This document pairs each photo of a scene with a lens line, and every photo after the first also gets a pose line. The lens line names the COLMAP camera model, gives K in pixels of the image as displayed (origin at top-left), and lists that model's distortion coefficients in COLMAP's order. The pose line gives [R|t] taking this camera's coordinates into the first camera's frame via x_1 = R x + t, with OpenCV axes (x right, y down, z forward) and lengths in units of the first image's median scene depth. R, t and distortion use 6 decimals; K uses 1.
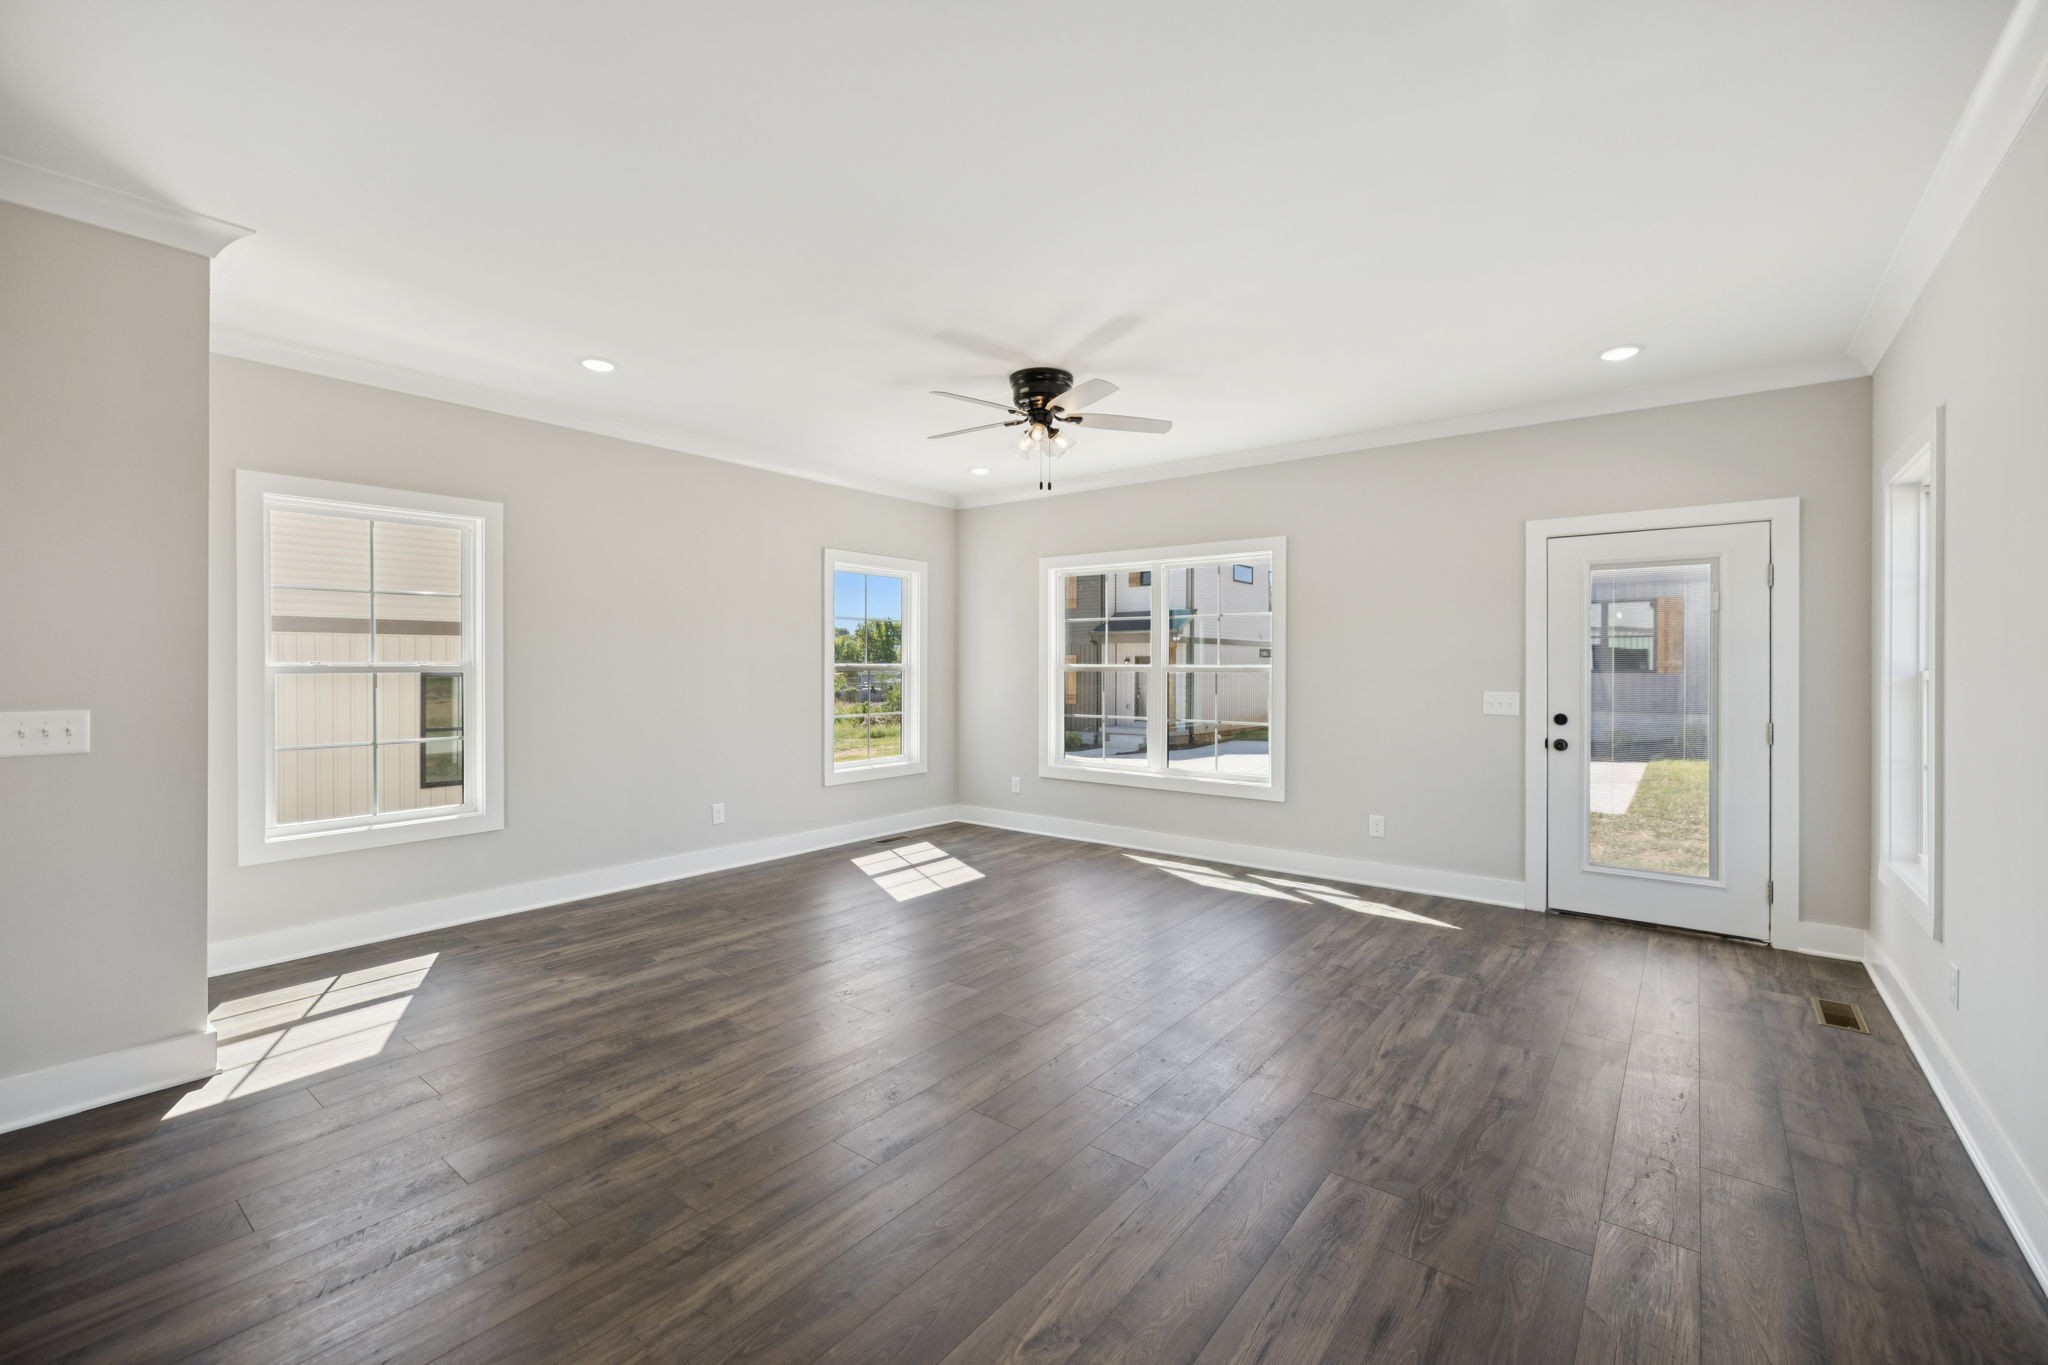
lens RADIAL K [[860.8, 0, 1009.9], [0, 860.8, 670.6], [0, 0, 1]] dist [0.002344, 0.000043]
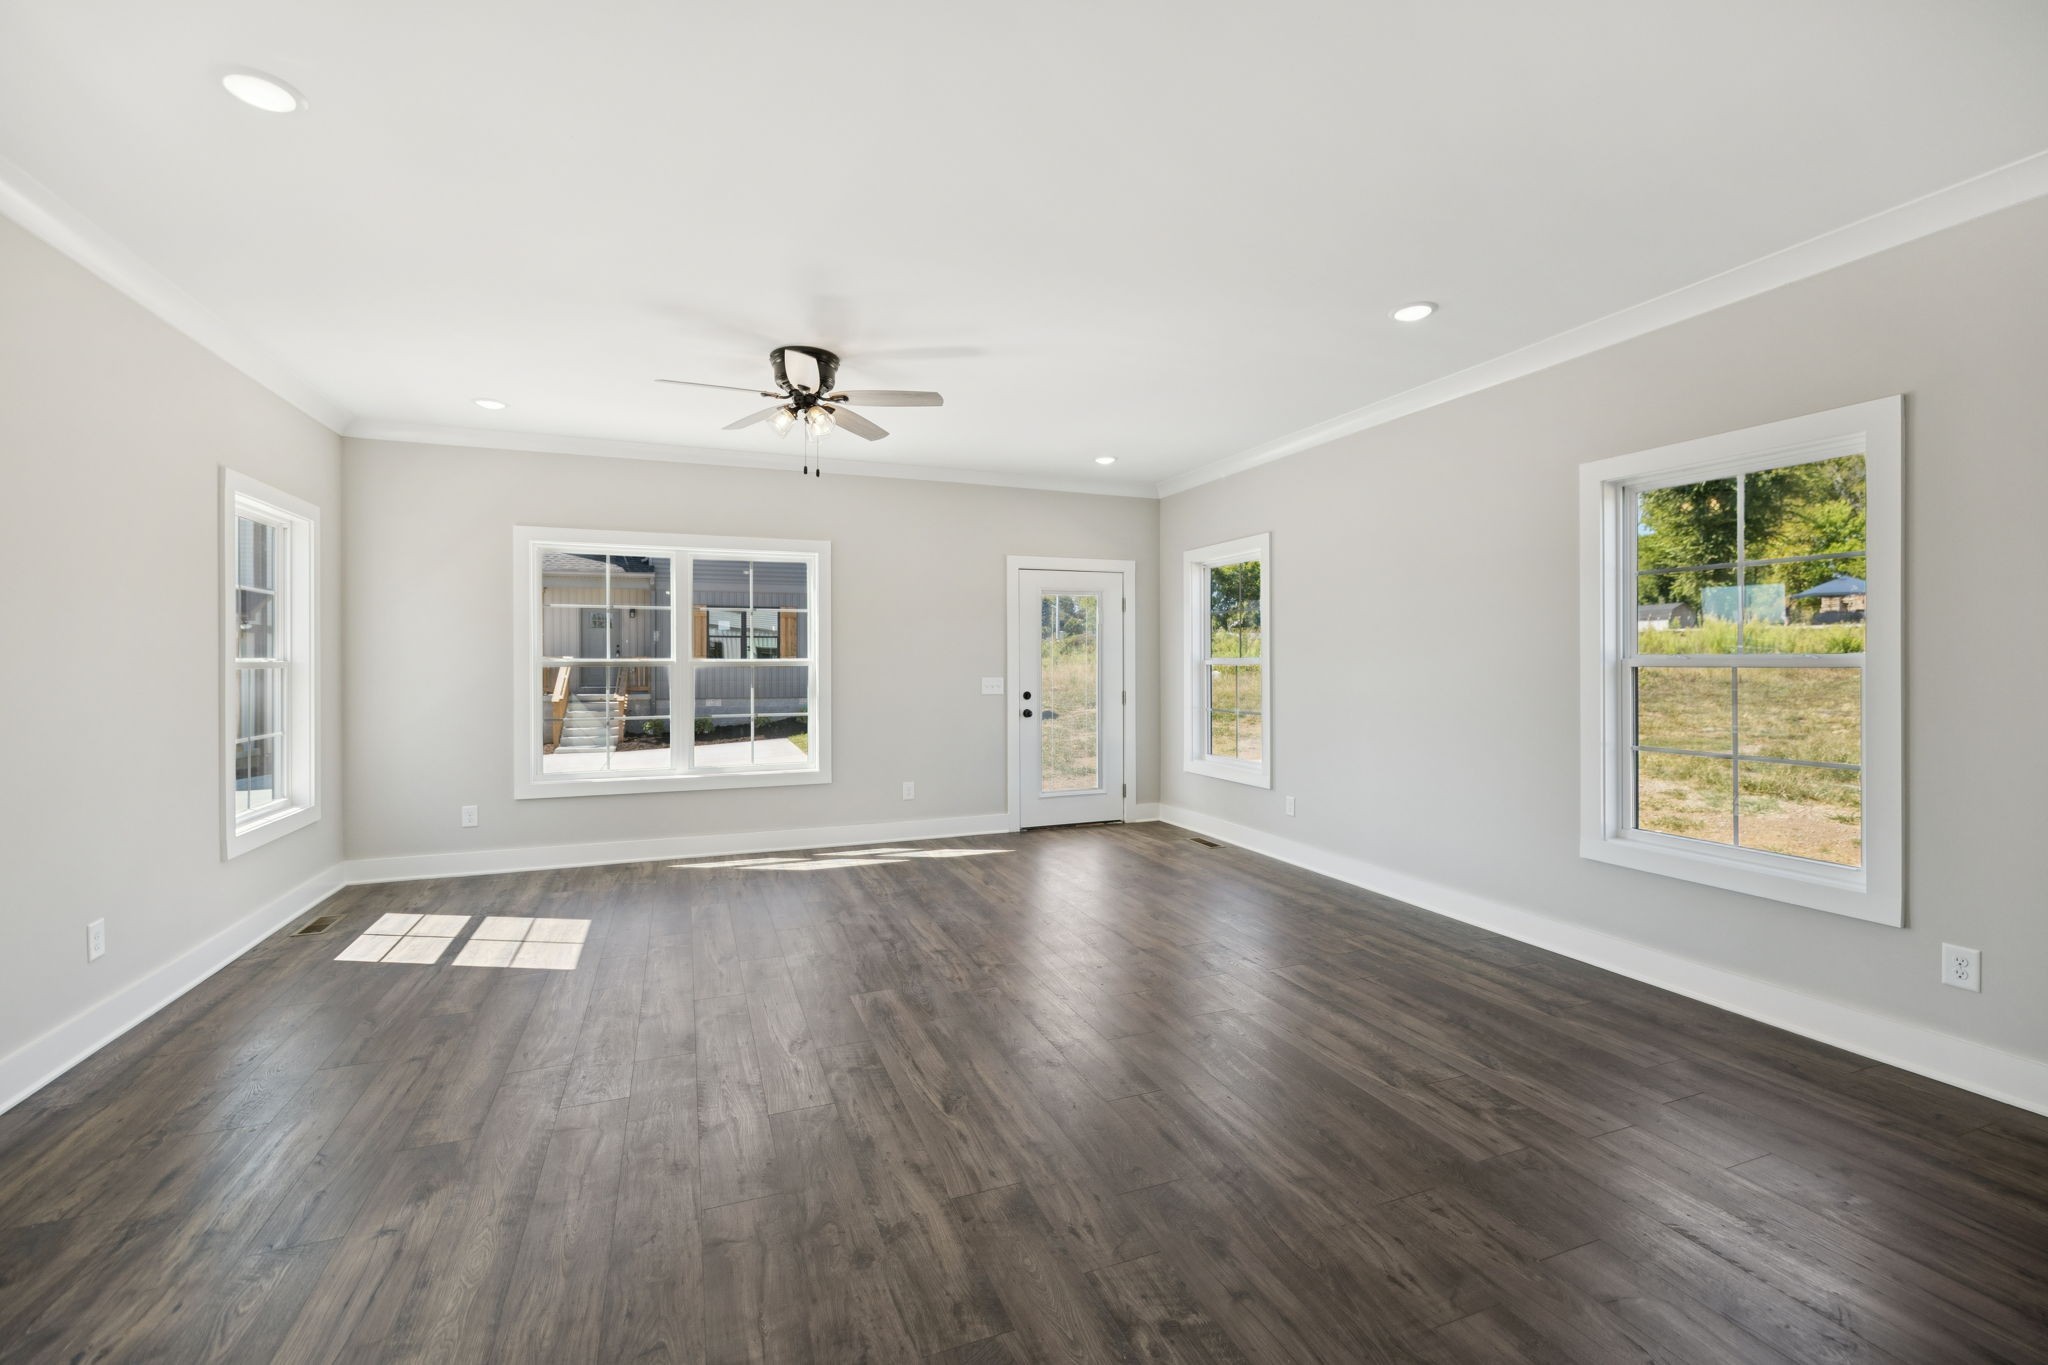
lens RADIAL K [[860.8, 0, 1013.0], [0, 860.8, 668.4], [0, 0, 1]] dist [0.002344, 0.000043]
pose [[0.505406, -0.011553, 0.862804, -0.689370], [0.009573, 0.999924, 0.007781, -0.000350], [-0.862829, 0.004327, 0.505478, 0.326776]]
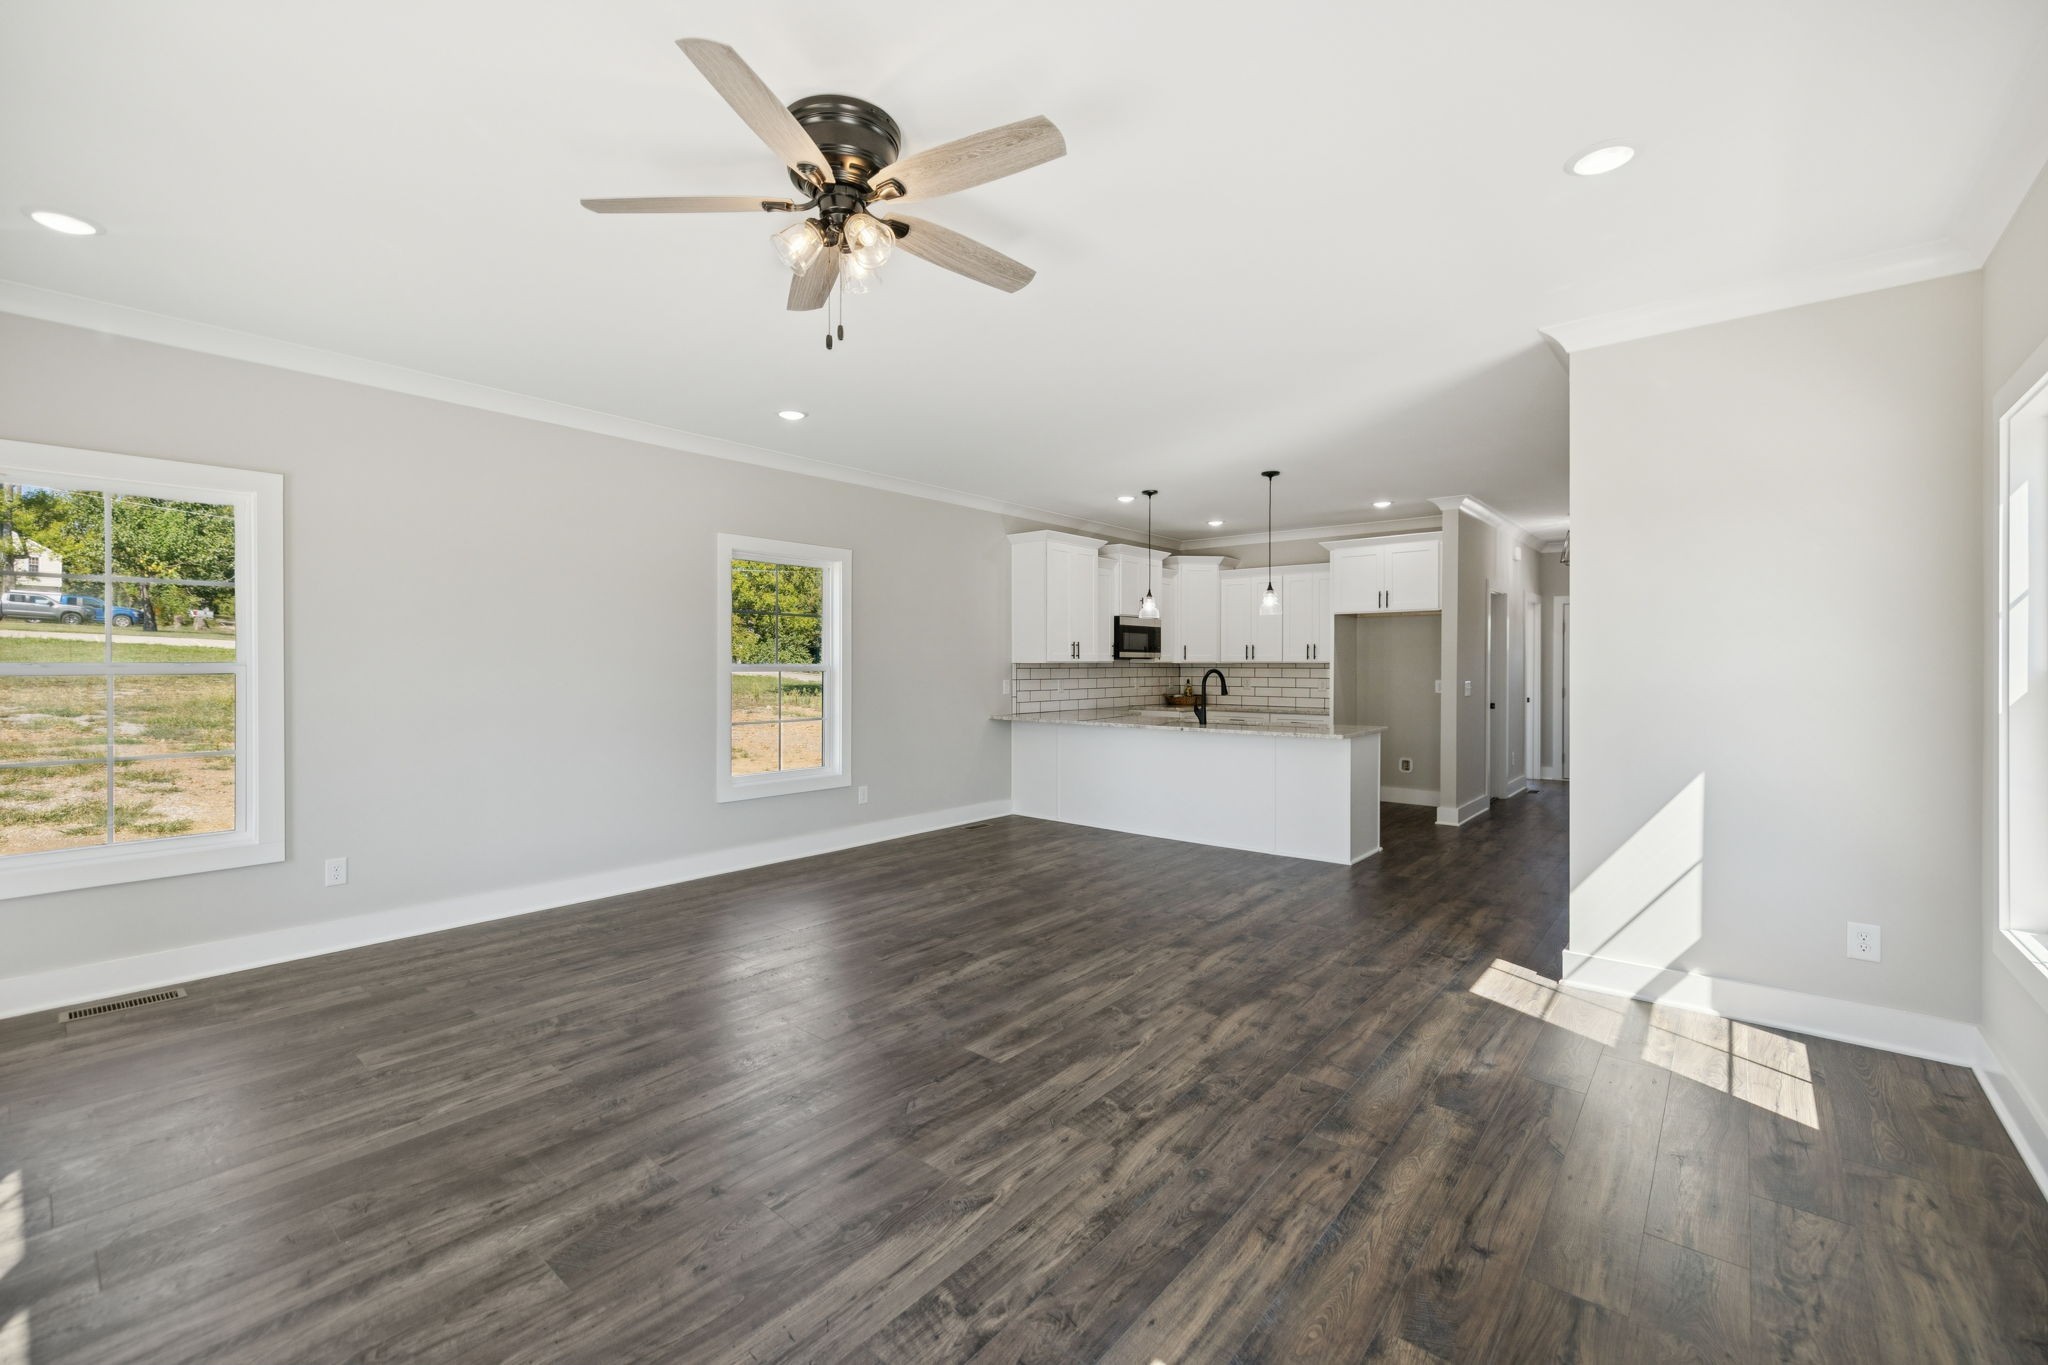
lens RADIAL K [[860.8, 0, 1017.6], [0, 860.8, 660.5], [0, 0, 1]] dist [0.002344, 0.000043]
pose [[-0.999690, -0.005031, 0.024393, -0.090644], [-0.005018, 0.999987, 0.000580, -0.010050], [-0.024396, 0.000457, -0.999702, 1.578448]]
